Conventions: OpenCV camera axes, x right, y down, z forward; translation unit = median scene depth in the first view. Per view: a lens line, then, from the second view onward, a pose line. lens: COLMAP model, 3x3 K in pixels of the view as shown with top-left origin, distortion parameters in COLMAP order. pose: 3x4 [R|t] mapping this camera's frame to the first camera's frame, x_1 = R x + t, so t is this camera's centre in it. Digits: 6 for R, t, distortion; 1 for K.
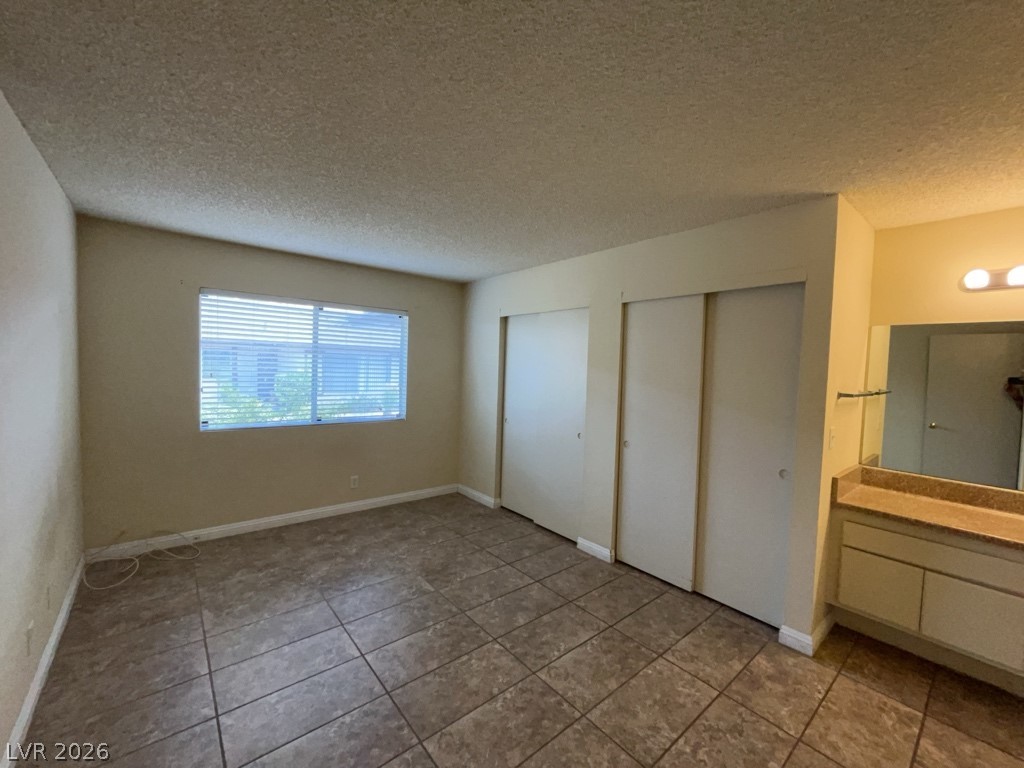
lens RADIAL K [[421.2, 0, 512.4], [0, 421.2, 379.6], [0, 0, 1]] dist [-0.003100, -0.000048]
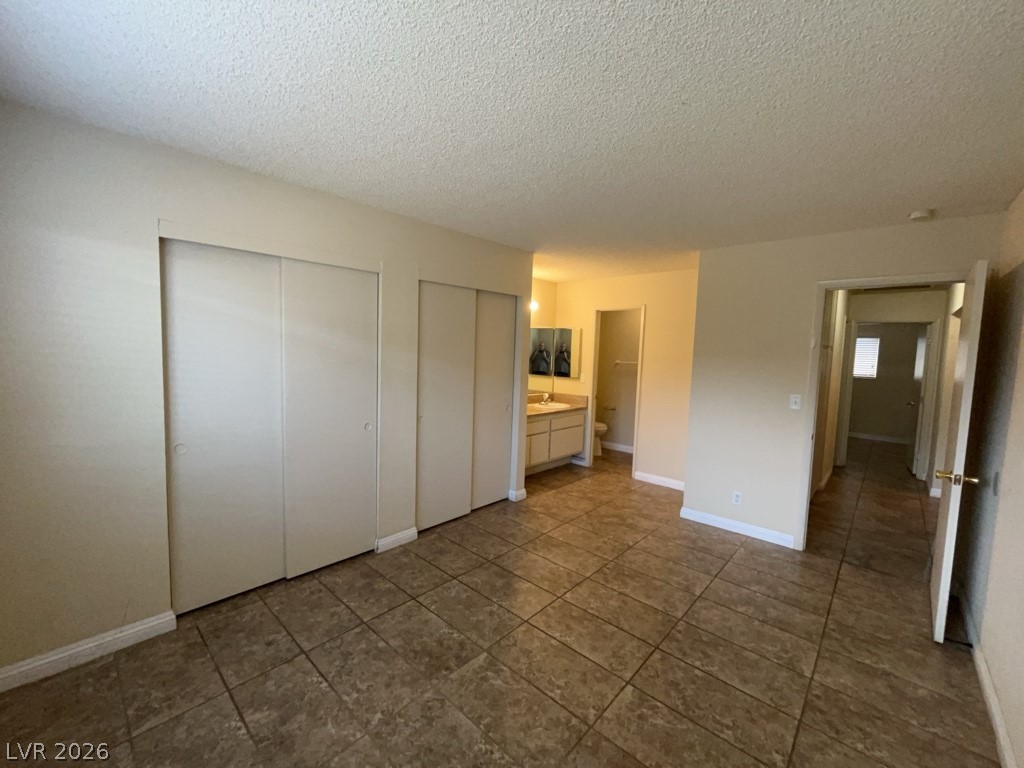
lens RADIAL K [[421.2, 0, 510.5], [0, 421.2, 384.7], [0, 0, 1]] dist [-0.003100, -0.000048]
pose [[-0.134614, -0.118528, 0.983784, -0.870241], [0.002461, 0.992777, 0.119948, -0.061339], [-0.990895, 0.018568, -0.133350, 1.046844]]
